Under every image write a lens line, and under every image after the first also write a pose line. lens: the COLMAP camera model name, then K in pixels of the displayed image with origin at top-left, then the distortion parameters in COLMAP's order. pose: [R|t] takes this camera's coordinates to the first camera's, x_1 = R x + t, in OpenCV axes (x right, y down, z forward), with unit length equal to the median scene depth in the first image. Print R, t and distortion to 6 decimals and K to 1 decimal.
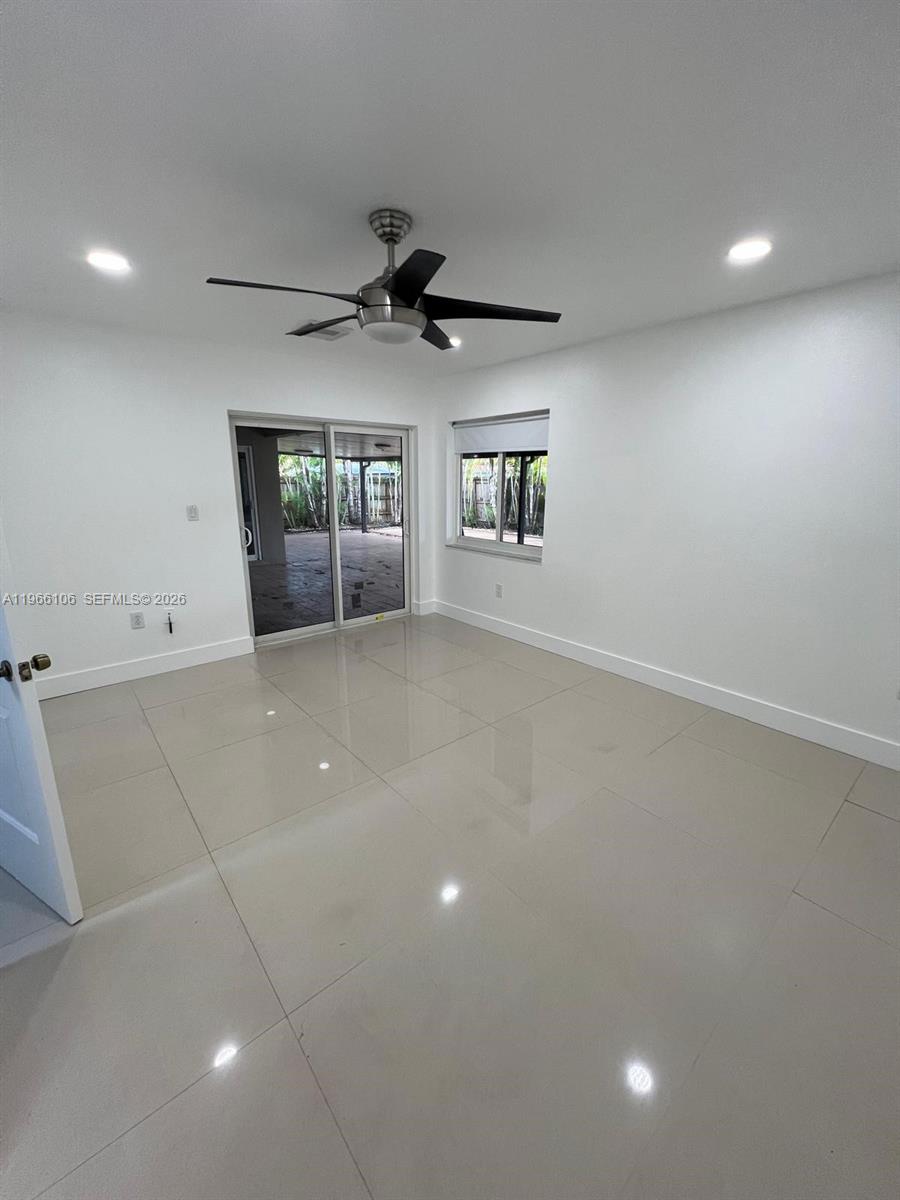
lens RADIAL K [[478.6, 0, 453.4], [0, 478.6, 595.8], [0, 0, 1]] dist [-0.000663, 0.000110]
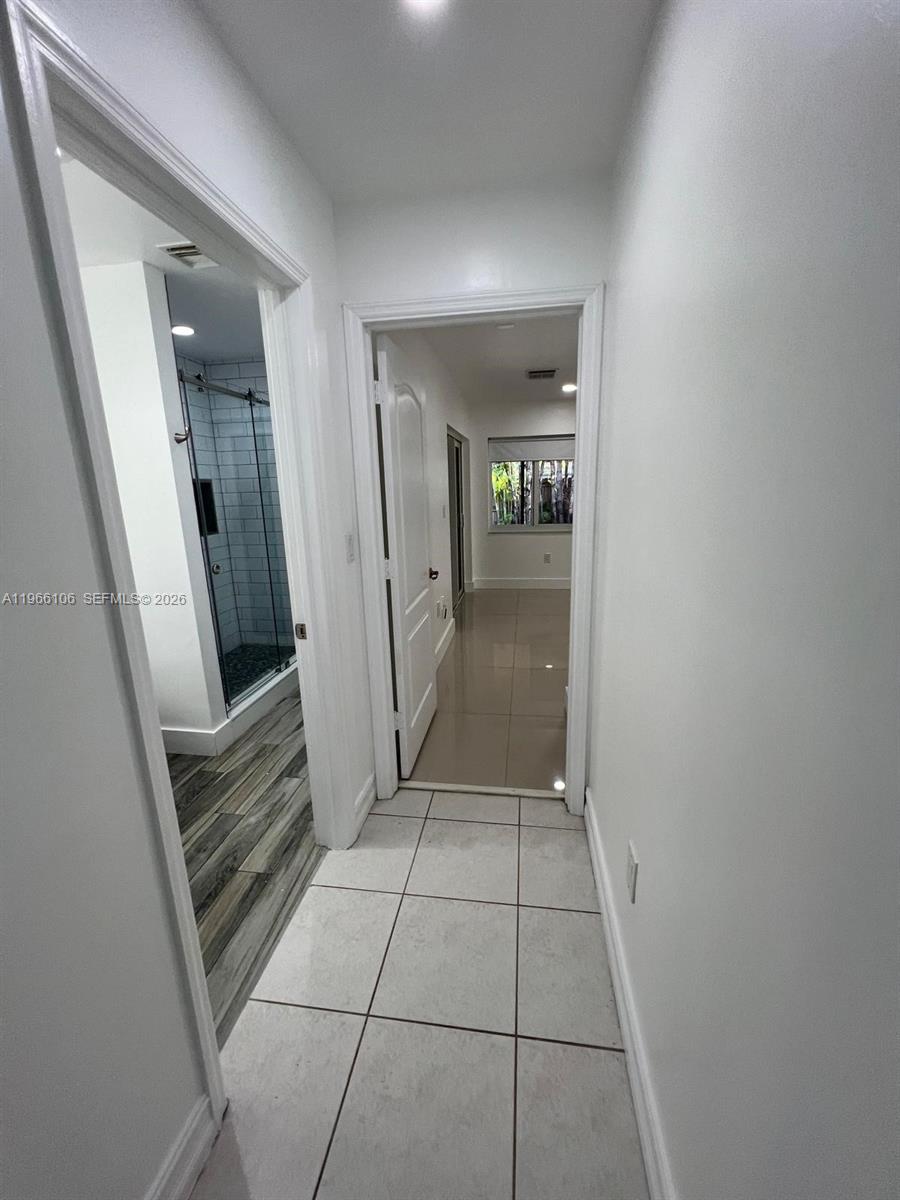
lens RADIAL K [[478.6, 0, 453.4], [0, 478.6, 595.8], [0, 0, 1]] dist [-0.000663, 0.000110]
pose [[0.754365, -0.176694, 0.632229, -1.061793], [0.185268, 0.981248, 0.053179, -0.029309], [-0.629770, 0.077015, 0.772955, 0.087081]]
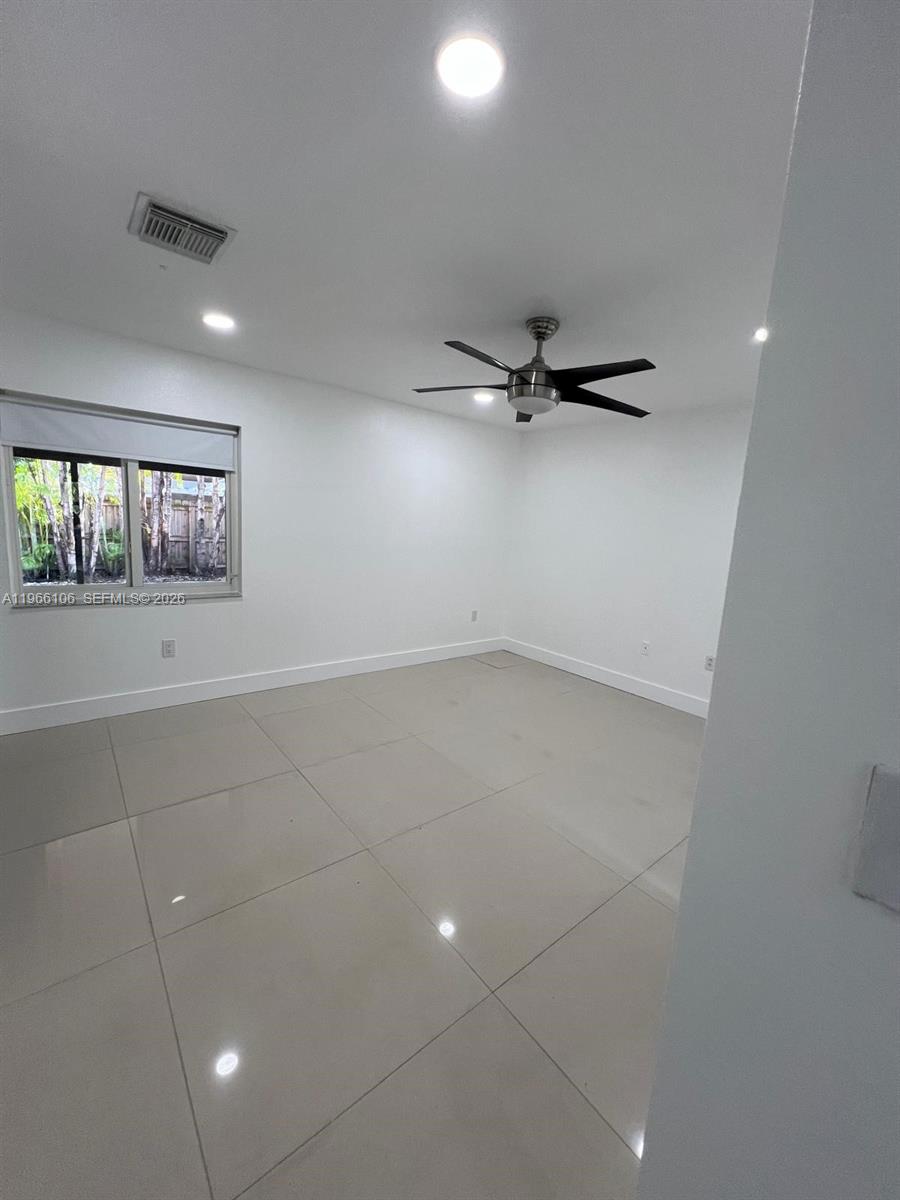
lens RADIAL K [[478.6, 0, 453.4], [0, 478.6, 595.8], [0, 0, 1]] dist [-0.000663, 0.000110]
pose [[0.023756, -0.165880, 0.985860, -0.622638], [0.174784, 0.971639, 0.159275, -0.136290], [-0.984320, 0.168529, 0.052076, 0.532910]]
